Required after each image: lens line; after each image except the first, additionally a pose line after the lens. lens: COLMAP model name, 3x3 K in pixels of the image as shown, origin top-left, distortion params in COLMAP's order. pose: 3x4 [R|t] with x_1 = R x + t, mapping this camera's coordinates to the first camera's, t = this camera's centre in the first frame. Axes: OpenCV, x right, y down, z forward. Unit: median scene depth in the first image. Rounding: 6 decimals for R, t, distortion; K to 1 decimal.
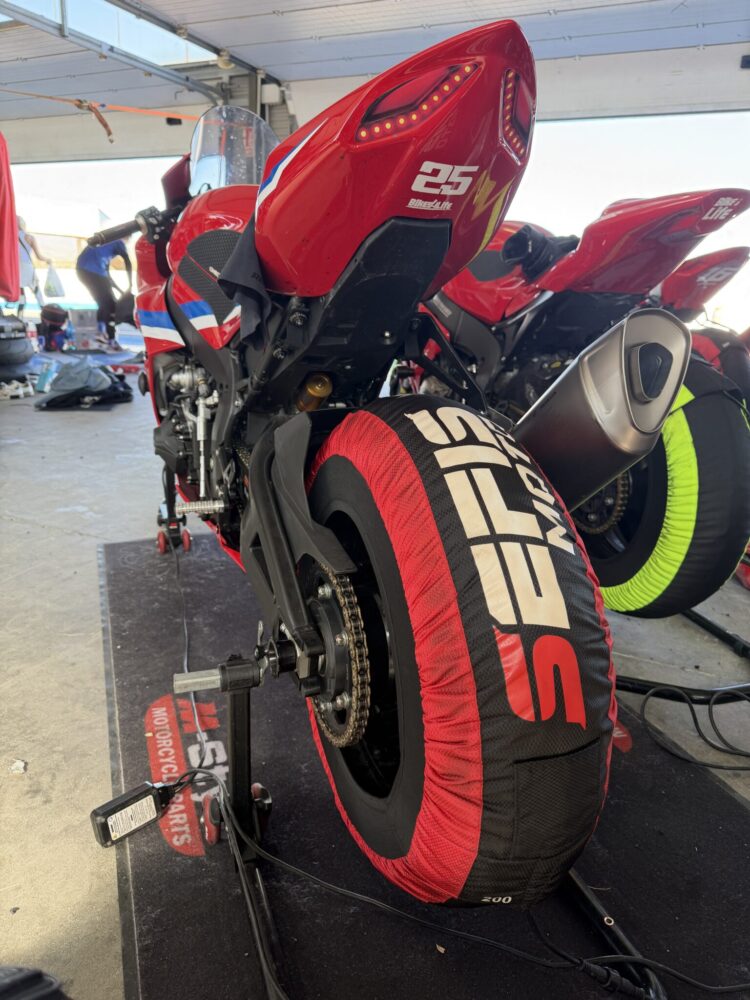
lens RADIAL K [[707.8, 0, 397.1], [0, 707.8, 474.6], [0, 0, 1]] dist [0.002538, -0.004748]
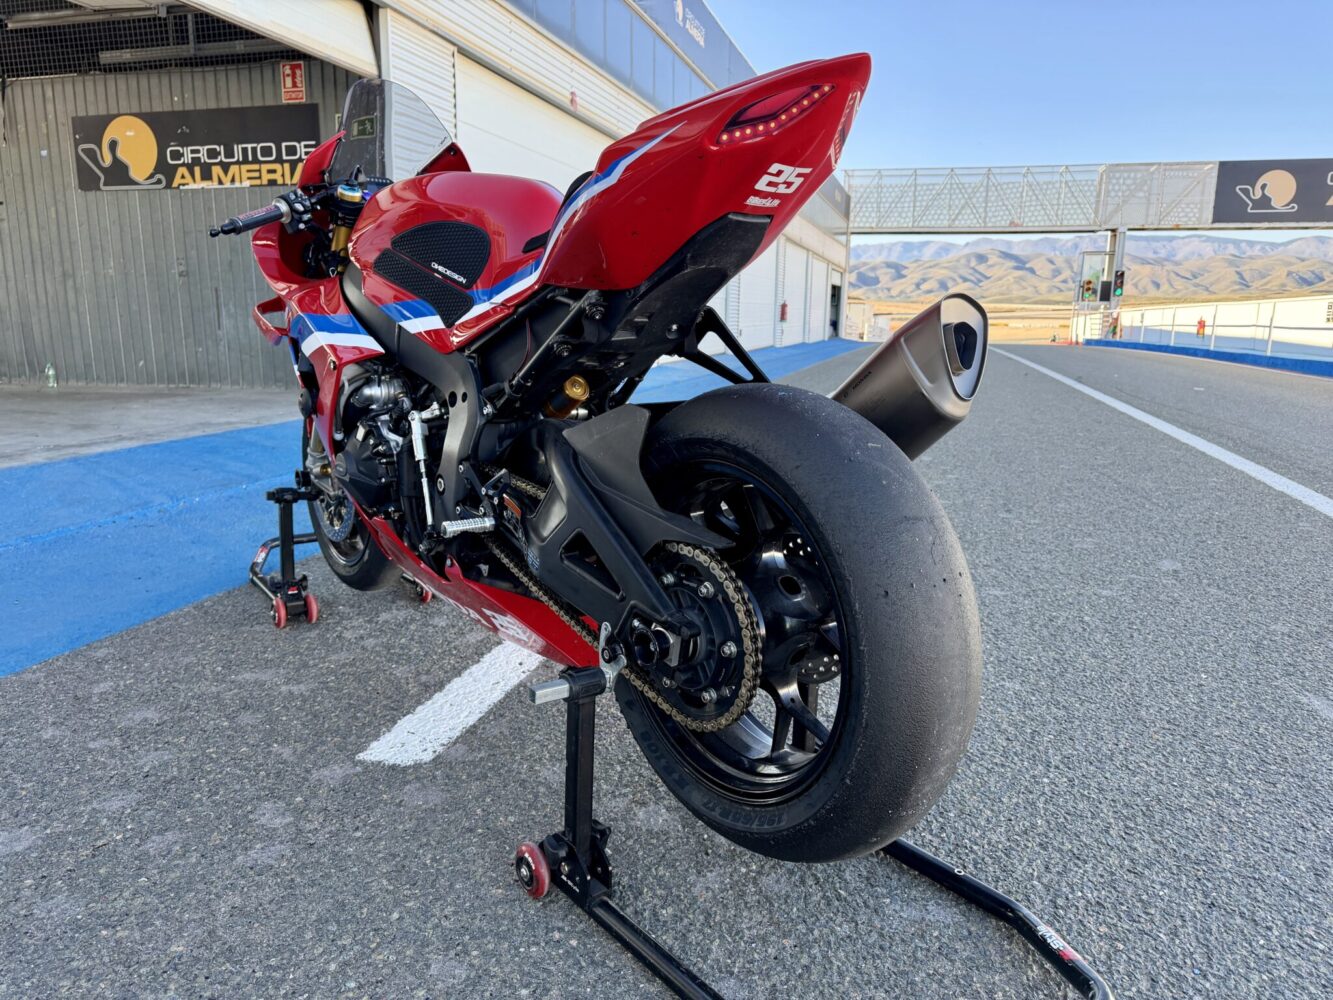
lens RADIAL K [[943.6, 0, 664.1], [0, 943.6, 497.7], [0, 0, 1]] dist [0.002538, -0.004748]
pose [[0.949901, -0.076223, 0.303116, -0.385033], [0.090029, 0.995431, -0.031816, 0.067310], [-0.299306, 0.057511, 0.952423, -0.200501]]
